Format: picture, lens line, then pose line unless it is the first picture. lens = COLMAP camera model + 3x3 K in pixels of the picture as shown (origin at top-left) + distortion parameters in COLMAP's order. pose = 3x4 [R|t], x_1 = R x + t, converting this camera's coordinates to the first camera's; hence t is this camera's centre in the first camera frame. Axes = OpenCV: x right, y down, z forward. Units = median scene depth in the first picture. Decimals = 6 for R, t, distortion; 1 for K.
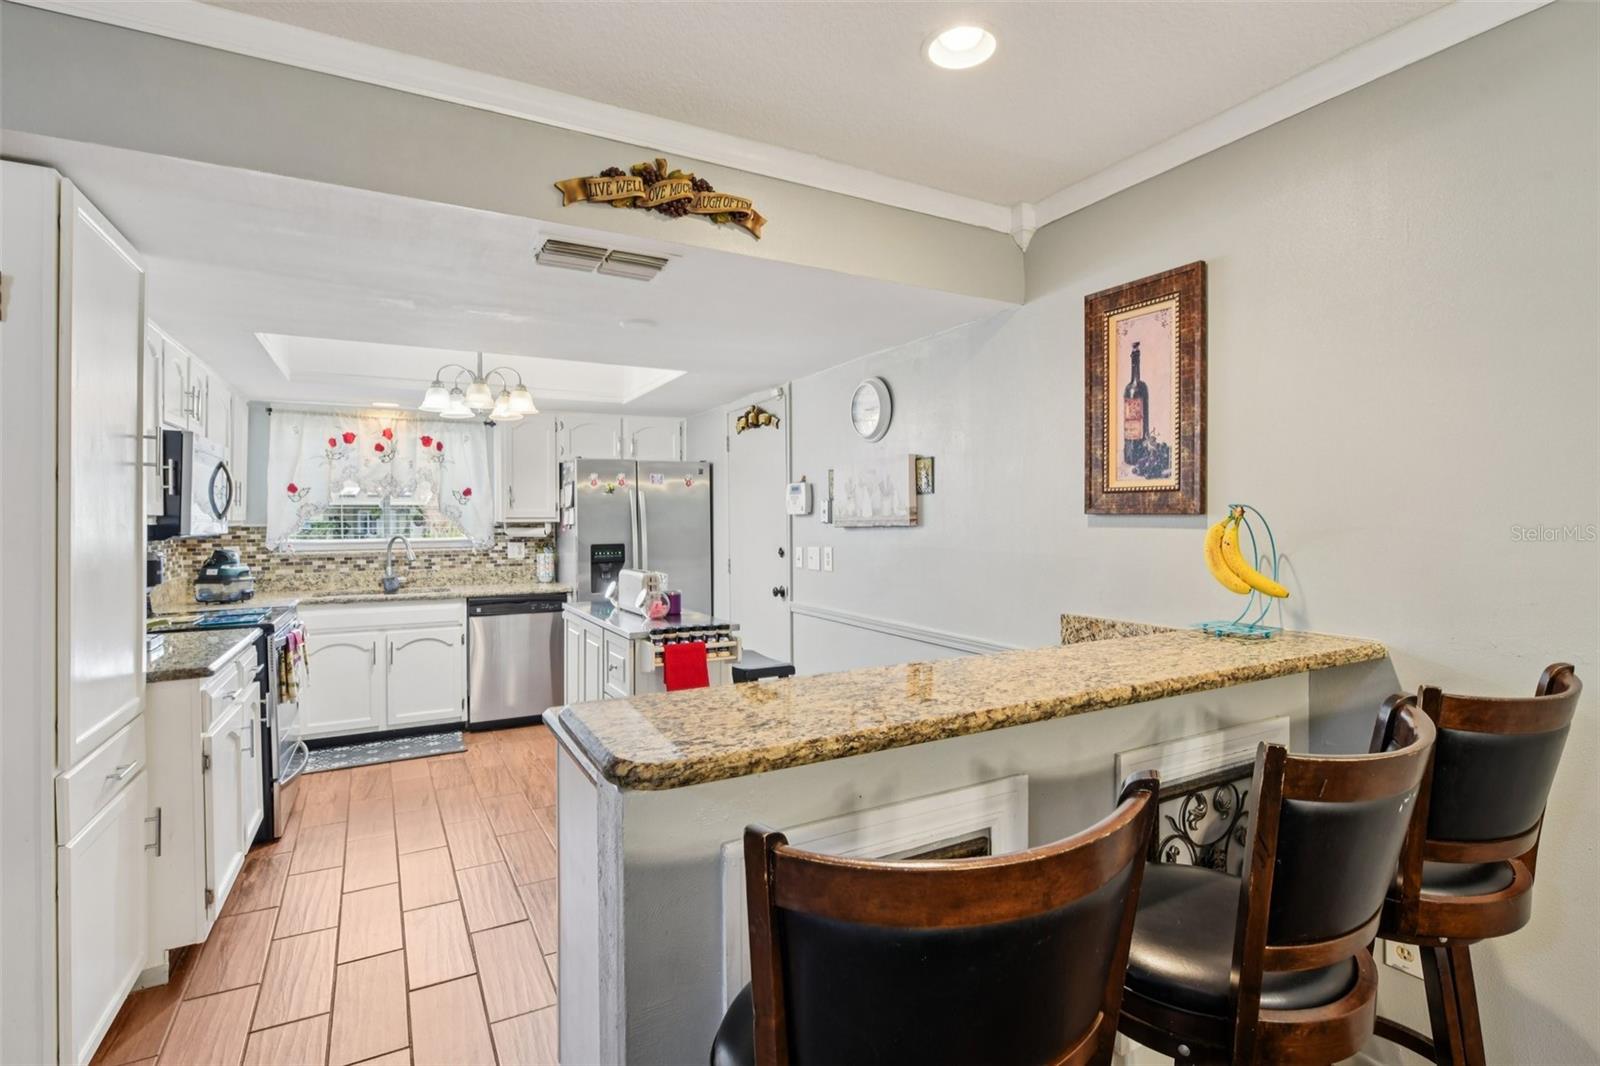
lens RADIAL K [[777.4, 0, 806.1], [0, 777.4, 524.6], [0, 0, 1]] dist [-0.002875, -0.000177]
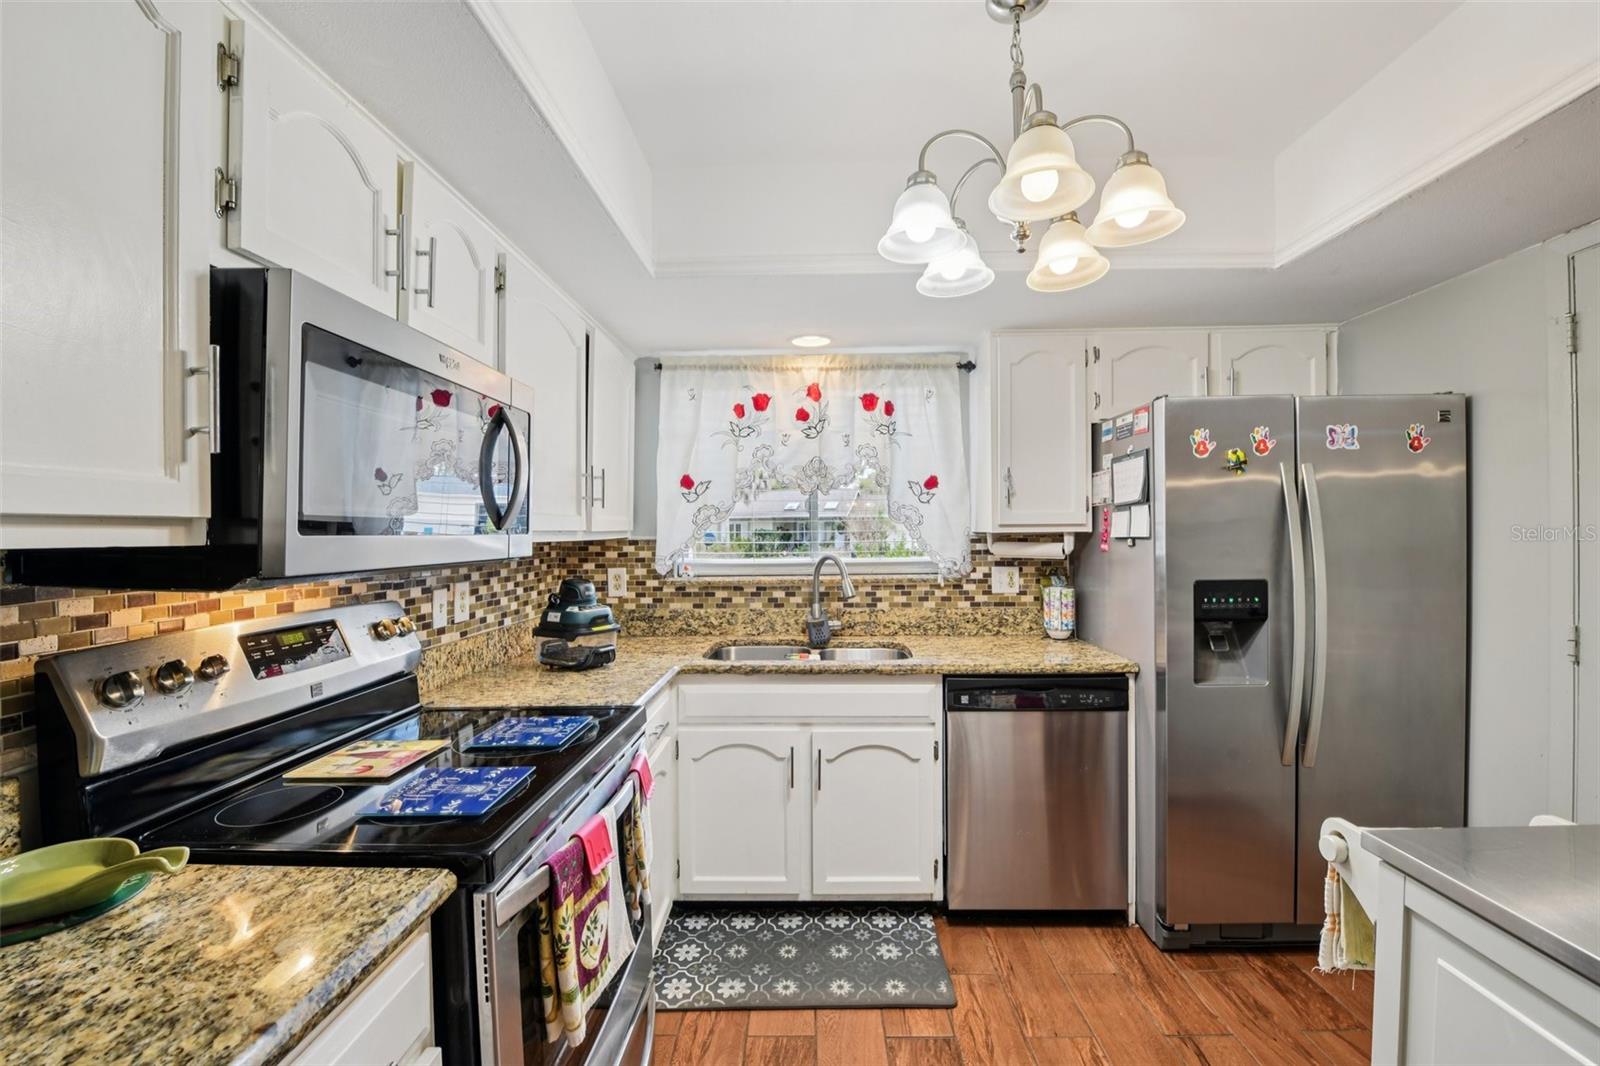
lens RADIAL K [[678.2, 0, 809.2], [0, 678.2, 529.9], [0, 0, 1]] dist [-0.033798, -0.000126]
pose [[0.873713, -0.002261, -0.486437, -0.278502], [0.000224, 0.999991, -0.004246, -0.003258], [0.486442, 0.003601, 0.873705, 0.524666]]
